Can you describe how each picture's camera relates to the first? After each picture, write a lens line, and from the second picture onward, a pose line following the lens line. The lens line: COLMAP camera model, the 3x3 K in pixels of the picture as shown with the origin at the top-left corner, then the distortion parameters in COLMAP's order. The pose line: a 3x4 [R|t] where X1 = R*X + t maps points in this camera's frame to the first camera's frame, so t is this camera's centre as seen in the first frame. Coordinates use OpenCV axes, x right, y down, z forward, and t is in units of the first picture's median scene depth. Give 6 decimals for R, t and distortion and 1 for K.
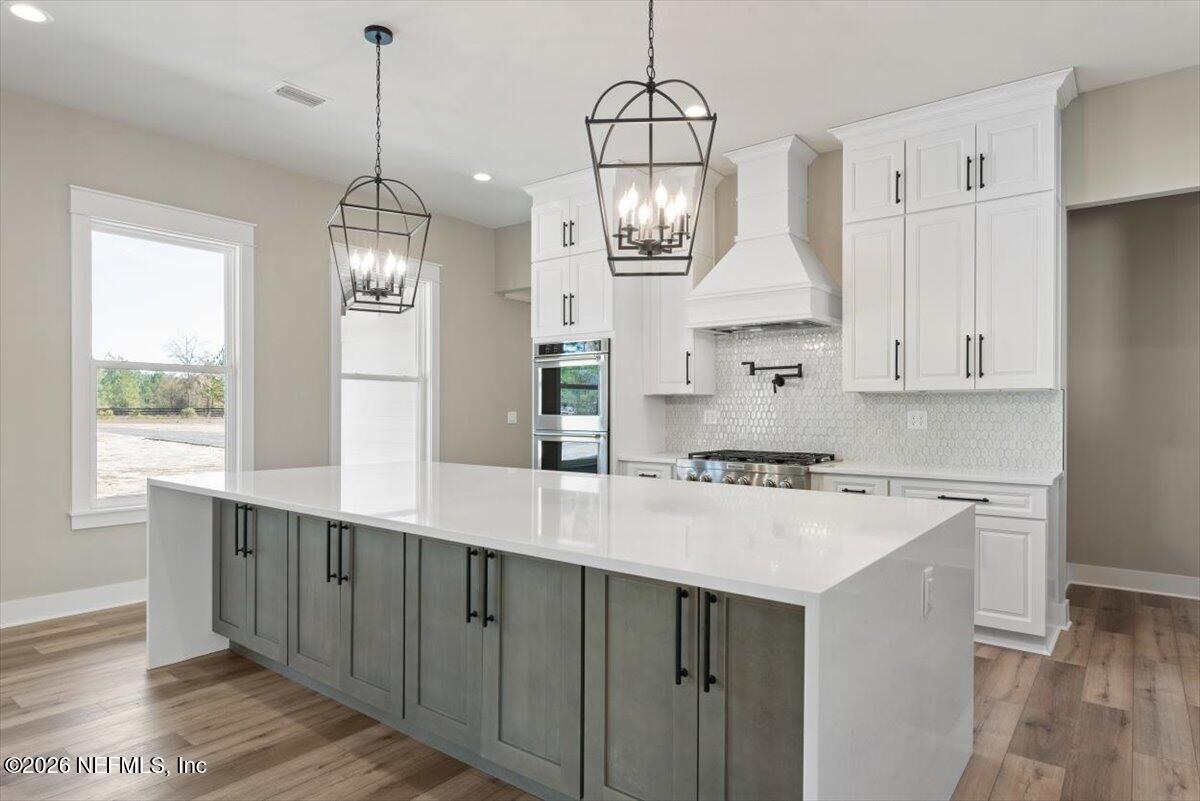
lens RADIAL K [[683.9, 0, 599.4], [0, 683.9, 407.0], [0, 0, 1]] dist [0.005866, 0.000581]
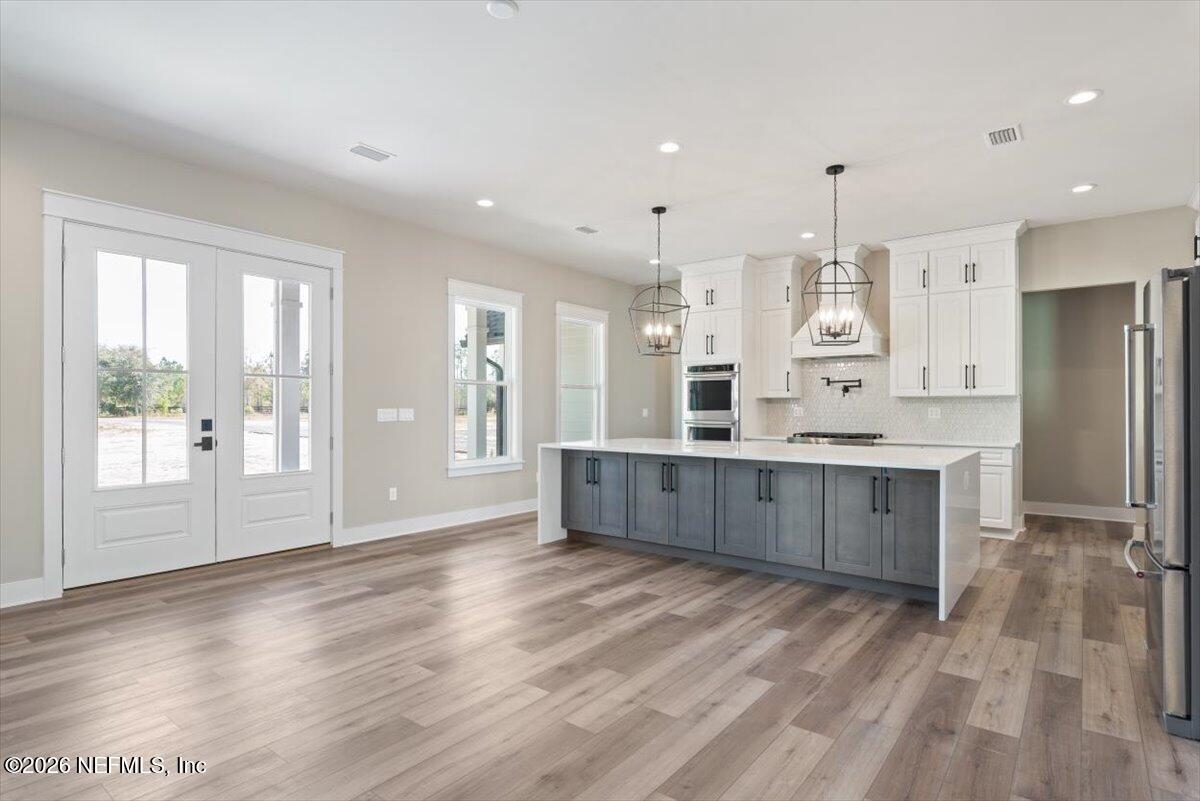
lens RADIAL K [[621.8, 0, 600.5], [0, 621.8, 401.0], [0, 0, 1]] dist [0.007226, -0.000362]
pose [[0.999988, -0.001995, 0.004396, -0.406380], [0.002021, 0.999981, -0.005740, -0.003989], [-0.004384, 0.005749, 0.999974, -0.592736]]
